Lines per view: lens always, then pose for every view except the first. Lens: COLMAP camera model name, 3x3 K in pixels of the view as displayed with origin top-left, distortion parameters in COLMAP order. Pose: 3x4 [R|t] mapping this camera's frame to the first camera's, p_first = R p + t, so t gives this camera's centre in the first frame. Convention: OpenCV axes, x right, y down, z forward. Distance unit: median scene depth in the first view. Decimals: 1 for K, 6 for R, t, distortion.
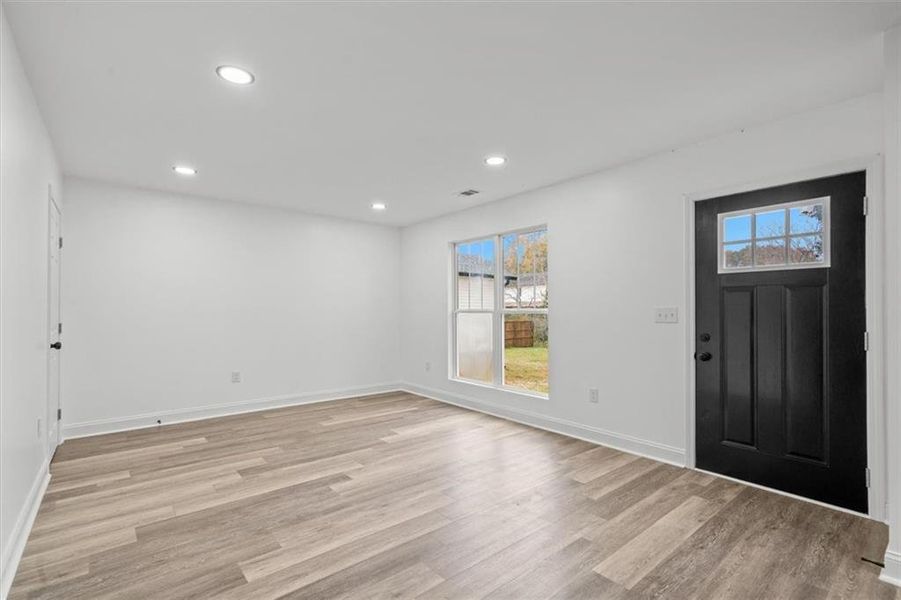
lens RADIAL K [[411.8, 0, 448.8], [0, 411.8, 307.4], [0, 0, 1]] dist [0.000805, 0.000542]
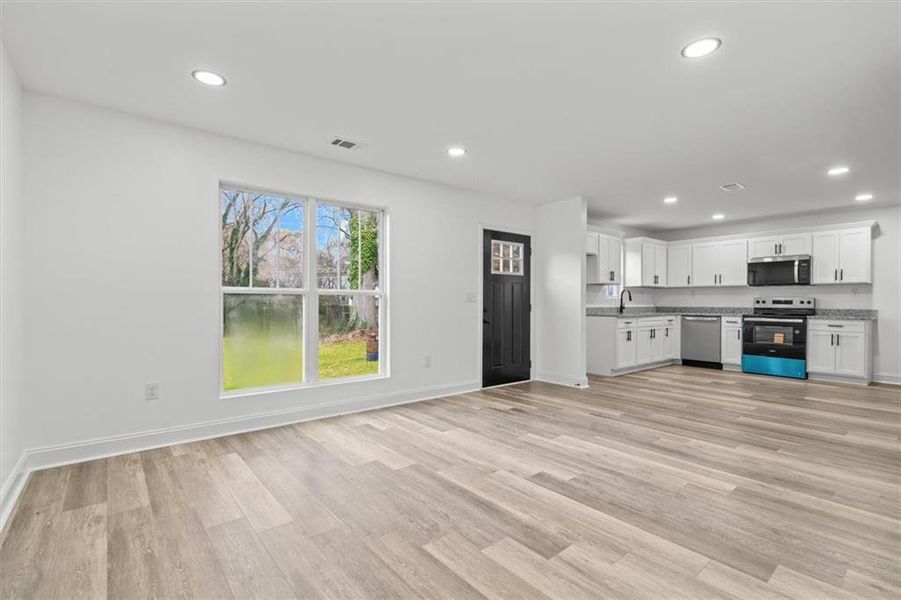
lens RADIAL K [[411.8, 0, 446.0], [0, 411.8, 303.7], [0, 0, 1]] dist [0.000805, 0.000542]
pose [[0.016589, -0.003829, 0.999855, -1.302489], [-0.011369, 0.999927, 0.004018, 0.049367], [-0.999798, -0.011434, 0.016545, 1.361700]]
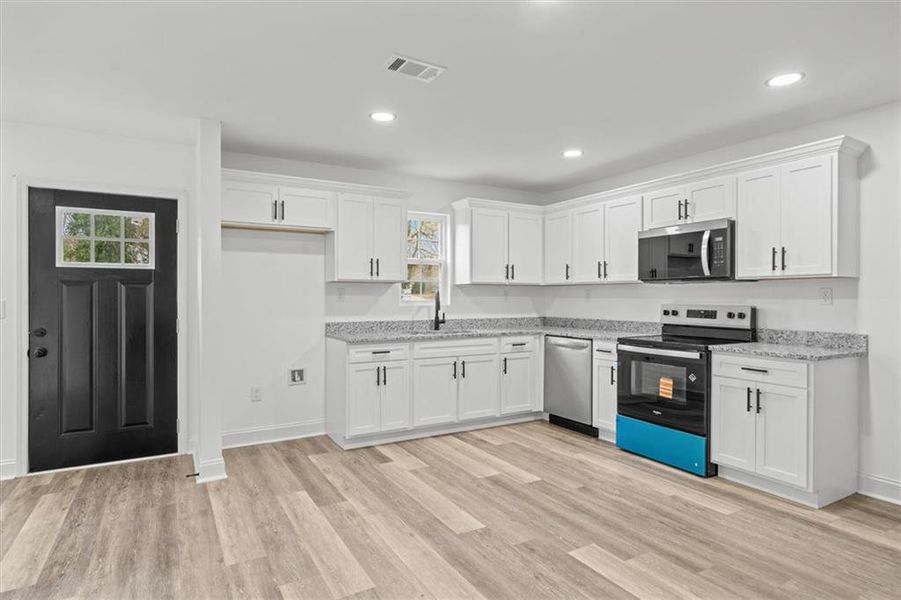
lens RADIAL K [[493.0, 0, 439.3], [0, 493.0, 298.3], [0, 0, 1]] dist [0.006210, 0.001078]
pose [[0.176855, -0.000061, 0.984237, -0.408239], [-0.008356, 0.999964, 0.001563, -0.018612], [-0.984202, -0.008501, 0.176848, -0.129123]]
